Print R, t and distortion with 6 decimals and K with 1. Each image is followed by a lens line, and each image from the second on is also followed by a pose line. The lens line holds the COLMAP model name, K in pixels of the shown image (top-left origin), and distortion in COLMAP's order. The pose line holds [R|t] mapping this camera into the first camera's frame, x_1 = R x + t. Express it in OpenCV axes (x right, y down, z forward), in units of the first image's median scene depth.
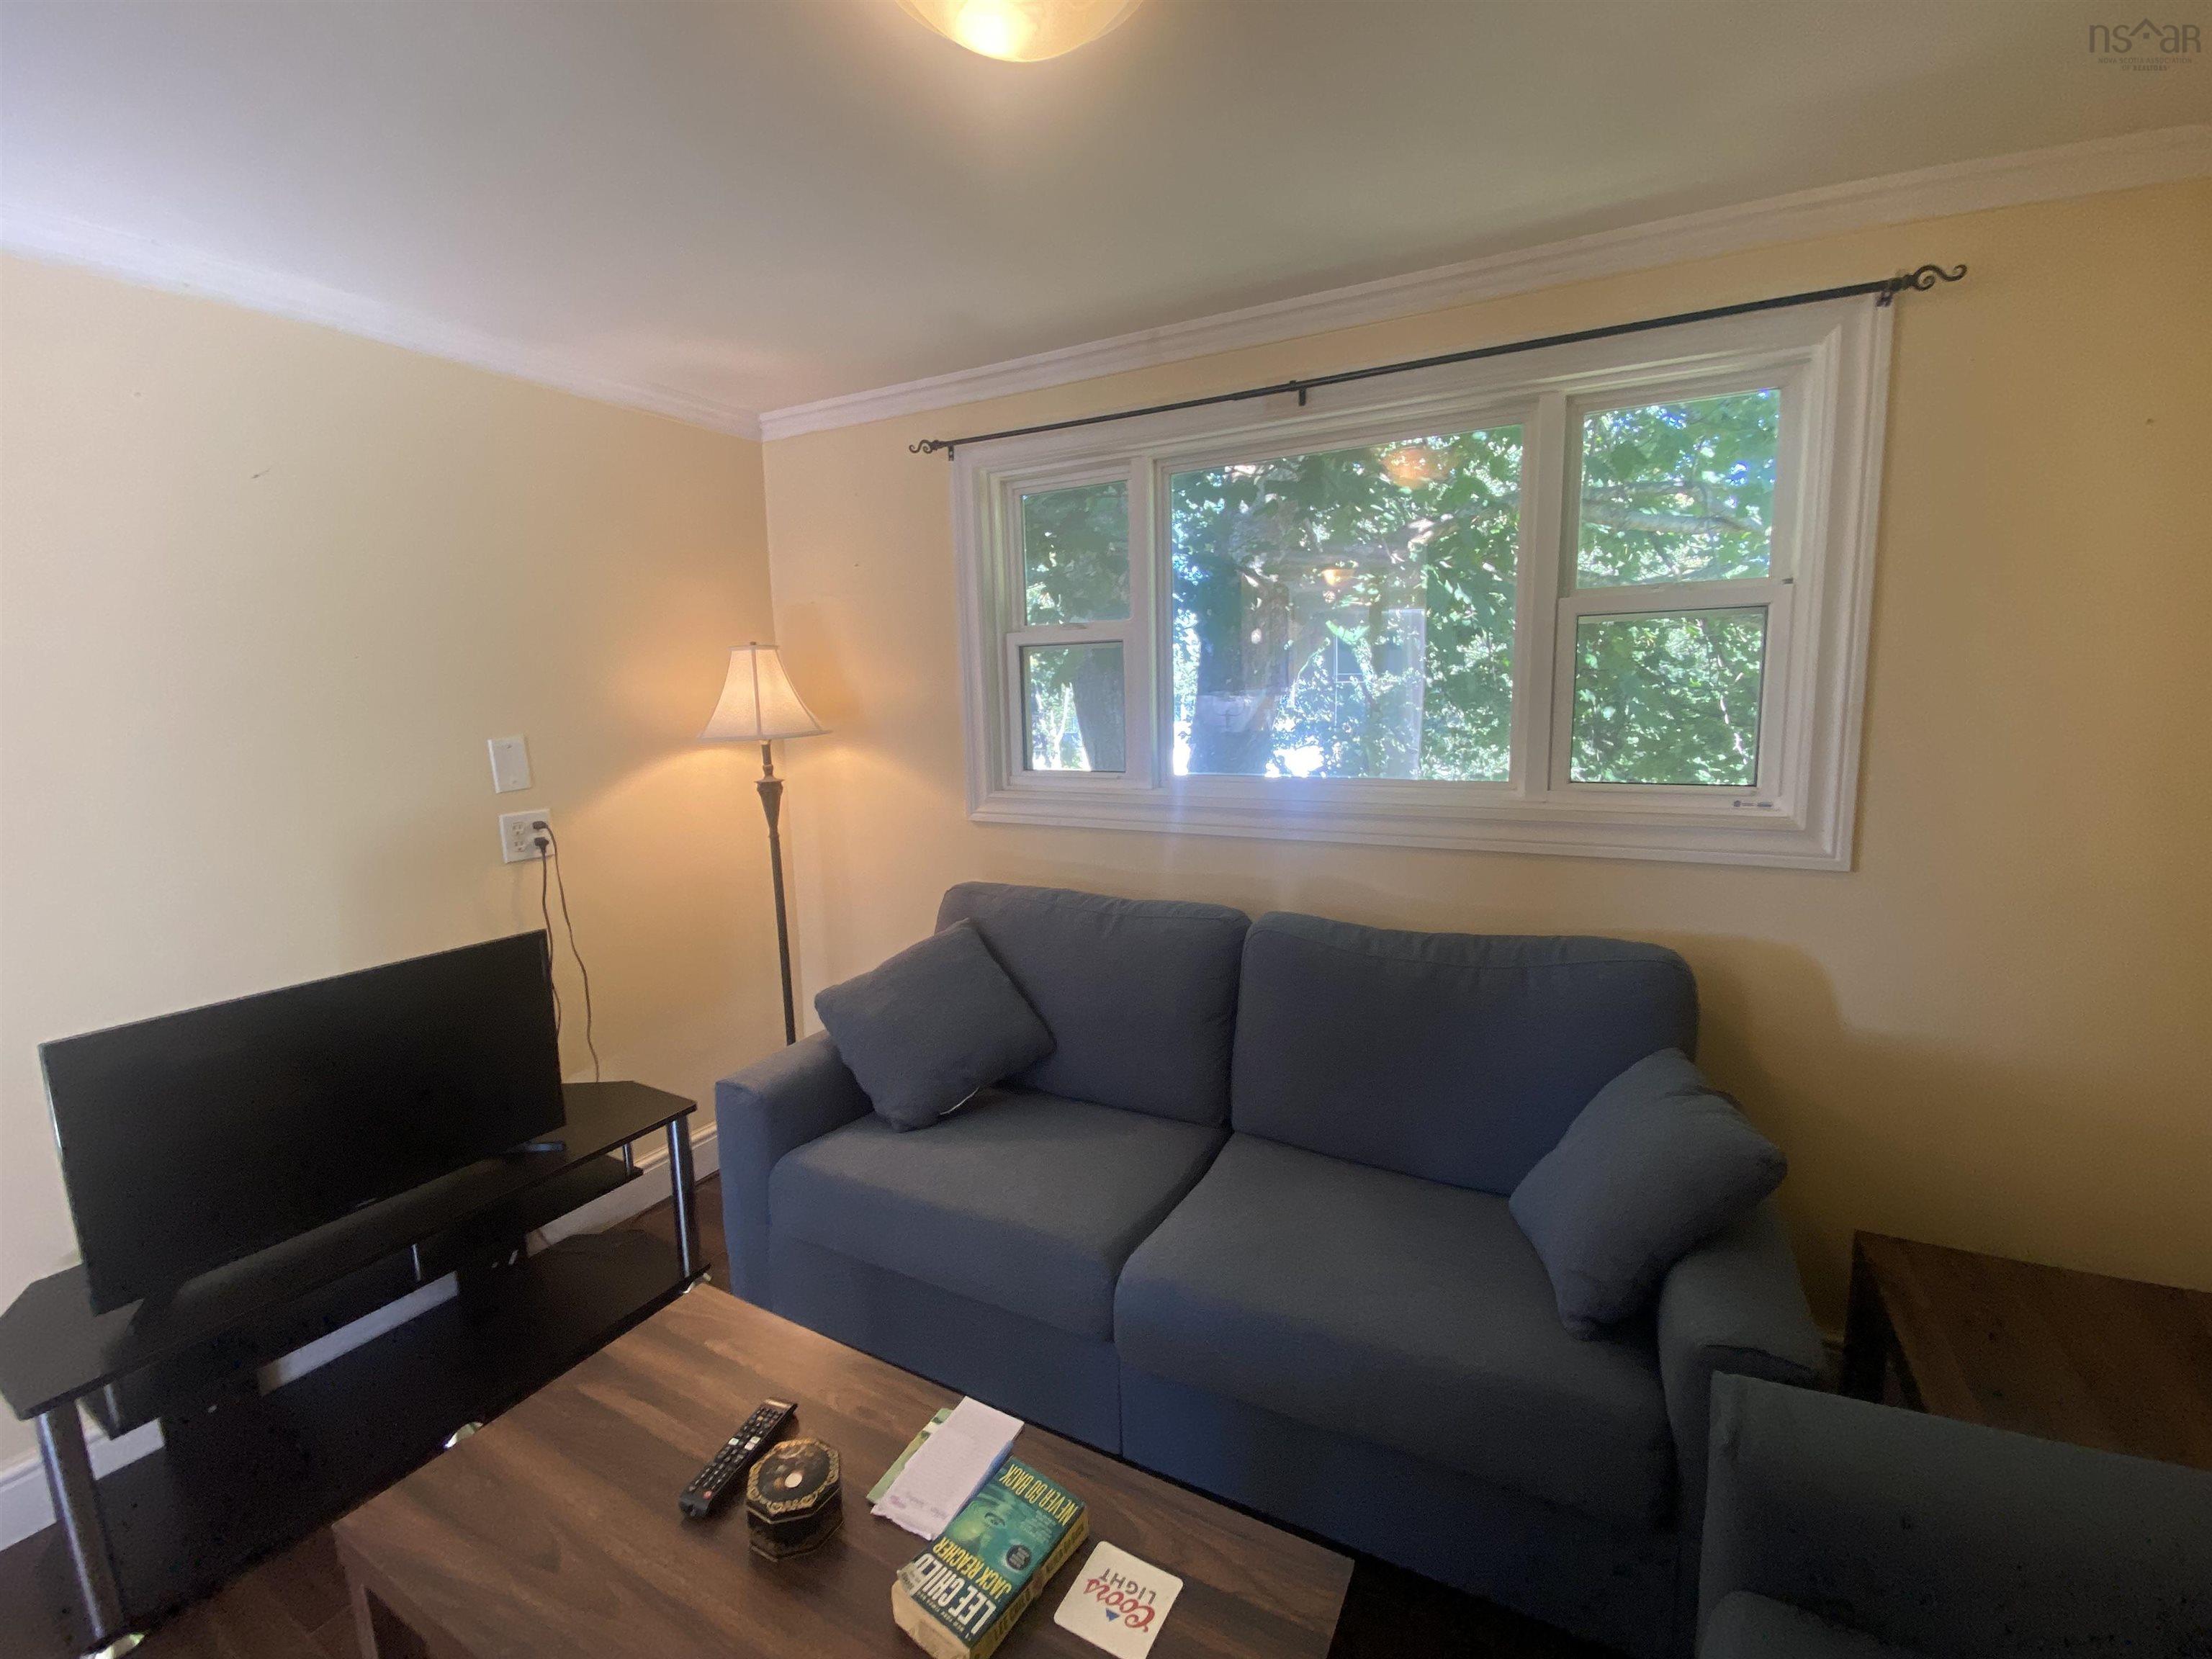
lens RADIAL K [[887.1, 0, 1112.8], [0, 887.1, 840.3], [0, 0, 1]] dist [-0.026201, -0.000159]
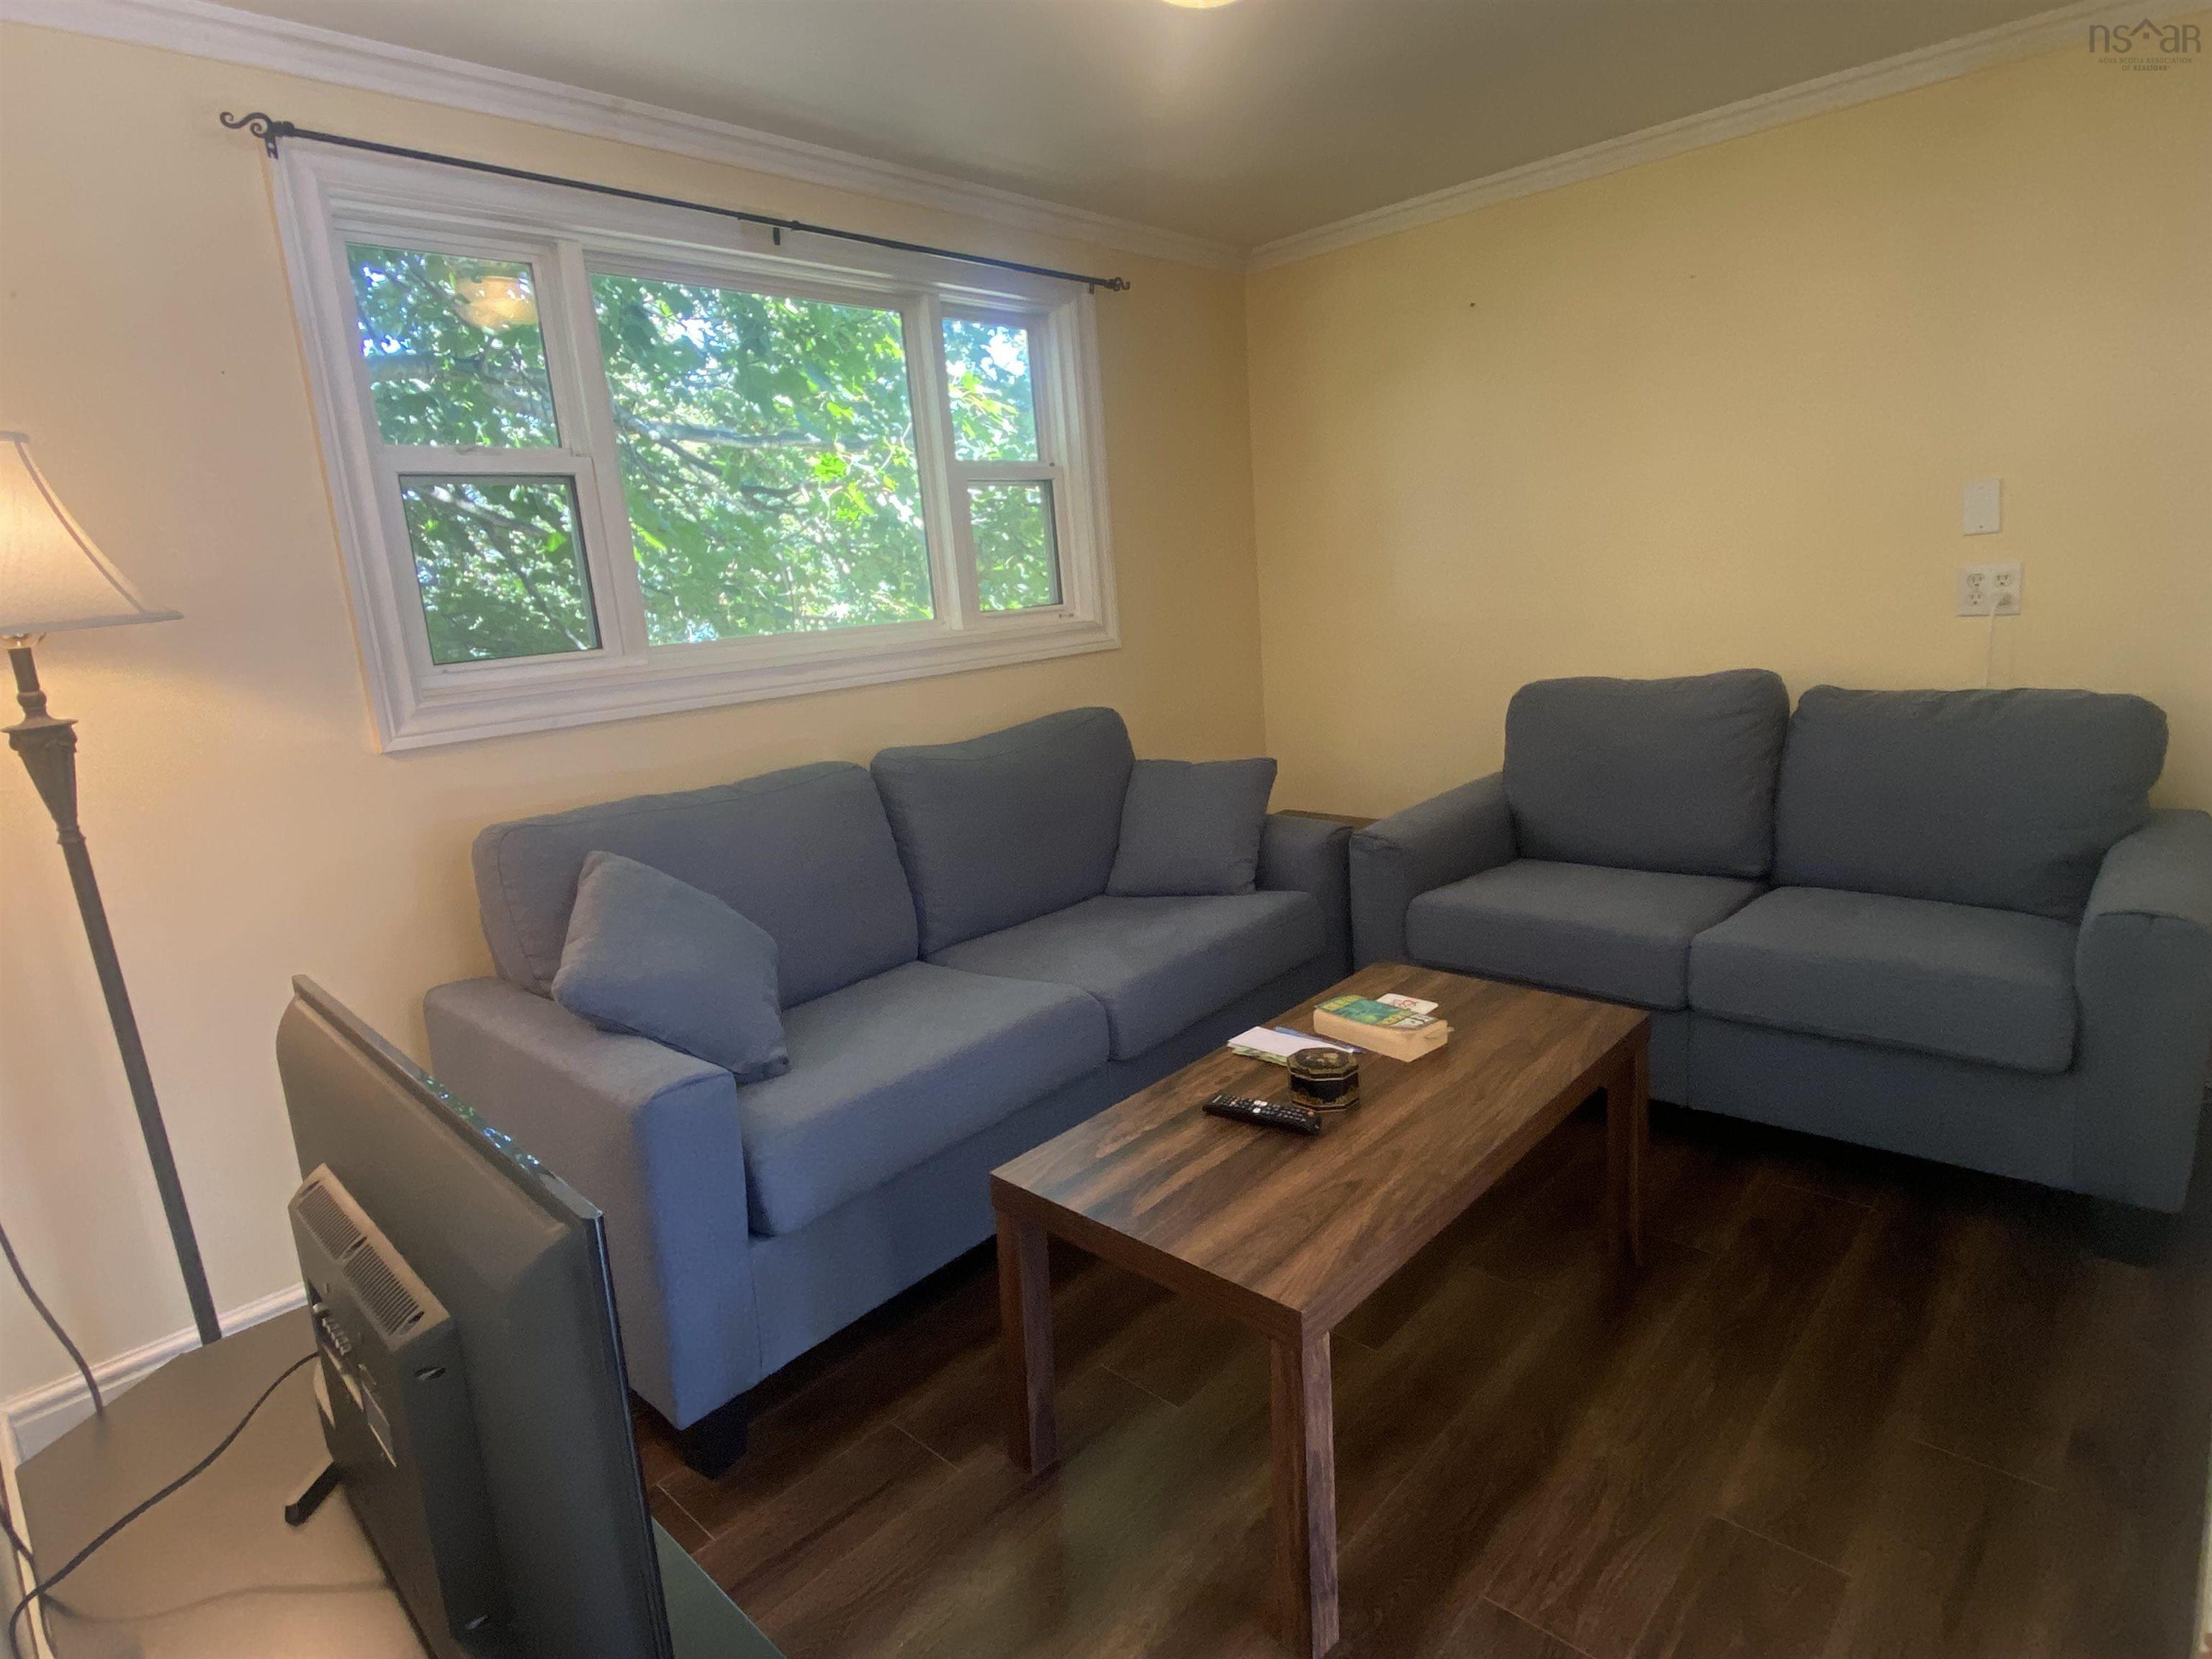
lens RADIAL K [[1168.8, 0, 1106.0], [0, 1168.8, 829.5], [0, 0, 1]] dist [-0.002350, -0.019073]
pose [[0.267867, -0.206238, 0.941123, -1.000339], [0.219479, 0.964199, 0.148826, 0.025015], [-0.938124, 0.166691, 0.303542, 0.346642]]
